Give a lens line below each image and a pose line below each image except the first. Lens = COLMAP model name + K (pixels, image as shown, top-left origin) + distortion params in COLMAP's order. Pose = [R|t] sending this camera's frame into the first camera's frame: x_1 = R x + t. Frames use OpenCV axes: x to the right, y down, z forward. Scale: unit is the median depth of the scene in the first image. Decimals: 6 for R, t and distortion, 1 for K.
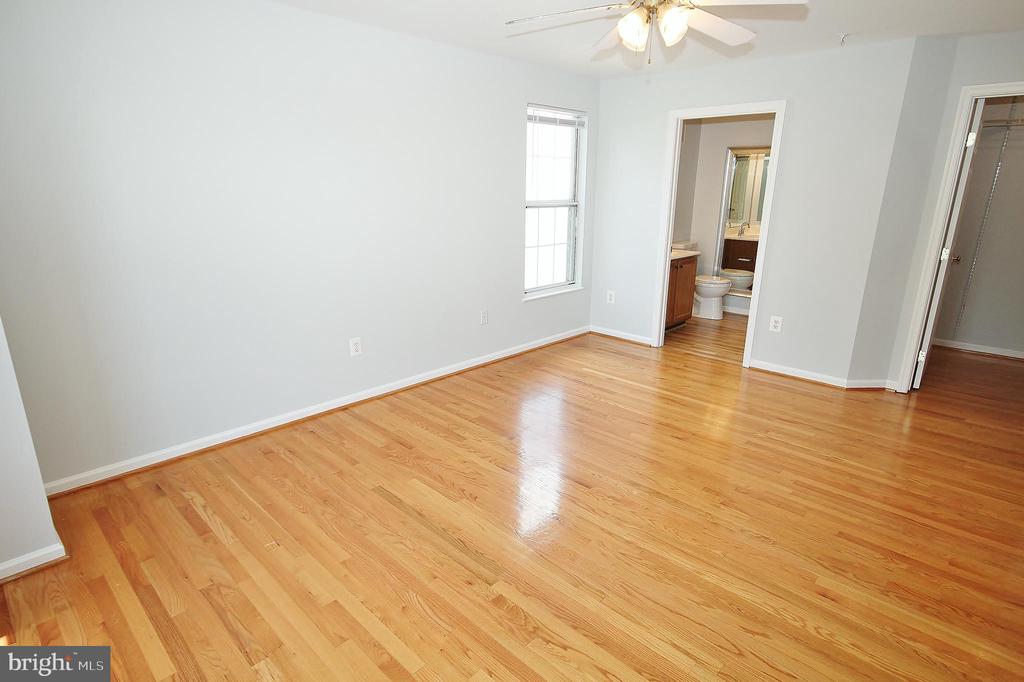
lens RADIAL K [[559.7, 0, 512.0], [0, 559.7, 341.0], [0, 0, 1]] dist [0.004362, 0.000637]
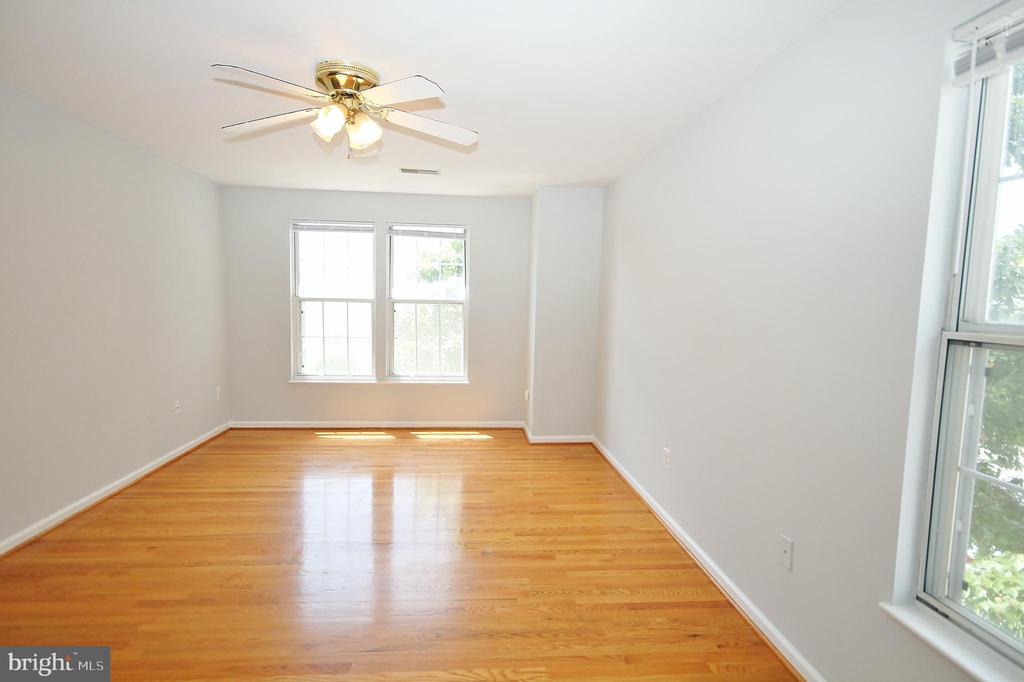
lens RADIAL K [[521.7, 0, 514.5], [0, 521.7, 354.1], [0, 0, 1]] dist [0.006749, 0.000880]
pose [[-0.657063, 0.051601, -0.752068, 0.448171], [-0.236937, 0.932958, 0.271018, -0.278363], [0.715632, 0.356269, -0.600785, 1.102501]]
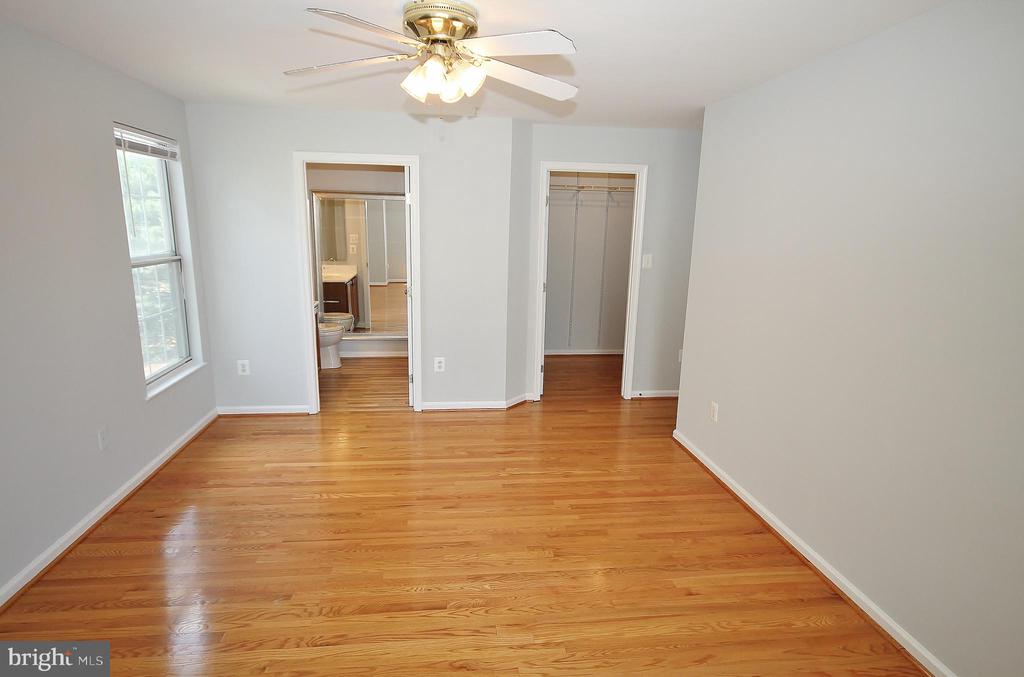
lens RADIAL K [[564.1, 0, 512.0], [0, 564.1, 338.5], [0, 0, 1]] dist [0.014597, 0.000202]
pose [[0.636549, -0.154258, 0.755652, -0.243046], [0.196561, 0.979886, 0.034453, -0.091456], [-0.745767, 0.126600, 0.654067, 0.210726]]
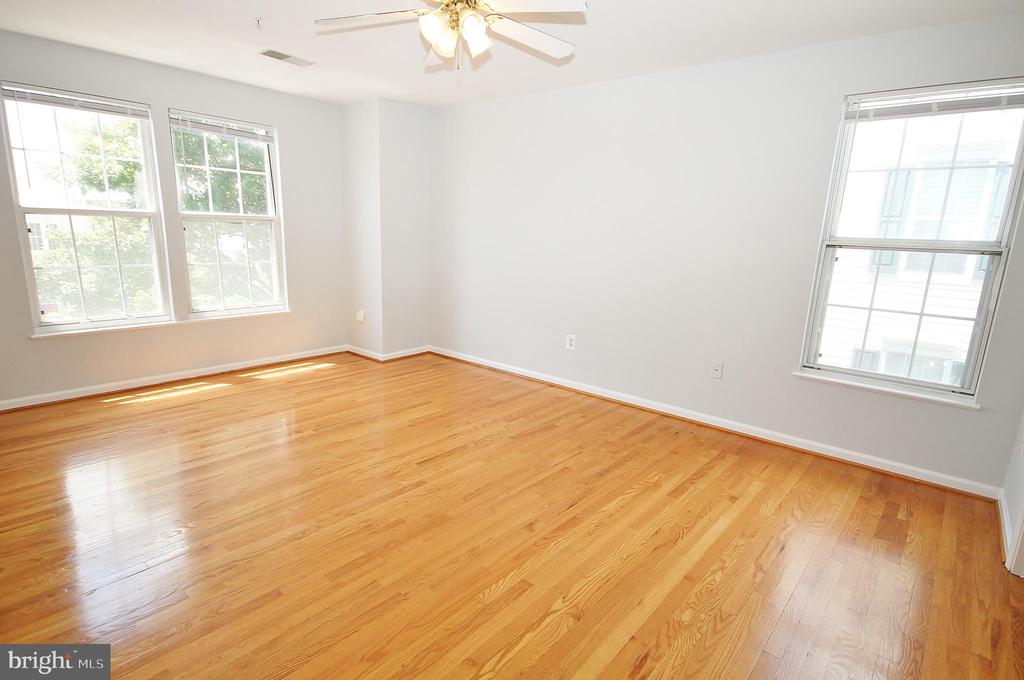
lens RADIAL K [[521.7, 0, 514.5], [0, 521.7, 353.1], [0, 0, 1]] dist [0.006749, 0.000880]
pose [[0.059854, 0.226010, -0.972284, 0.724745], [-0.306794, 0.931051, 0.197538, -0.135876], [0.949892, 0.286467, 0.125066, 0.645405]]
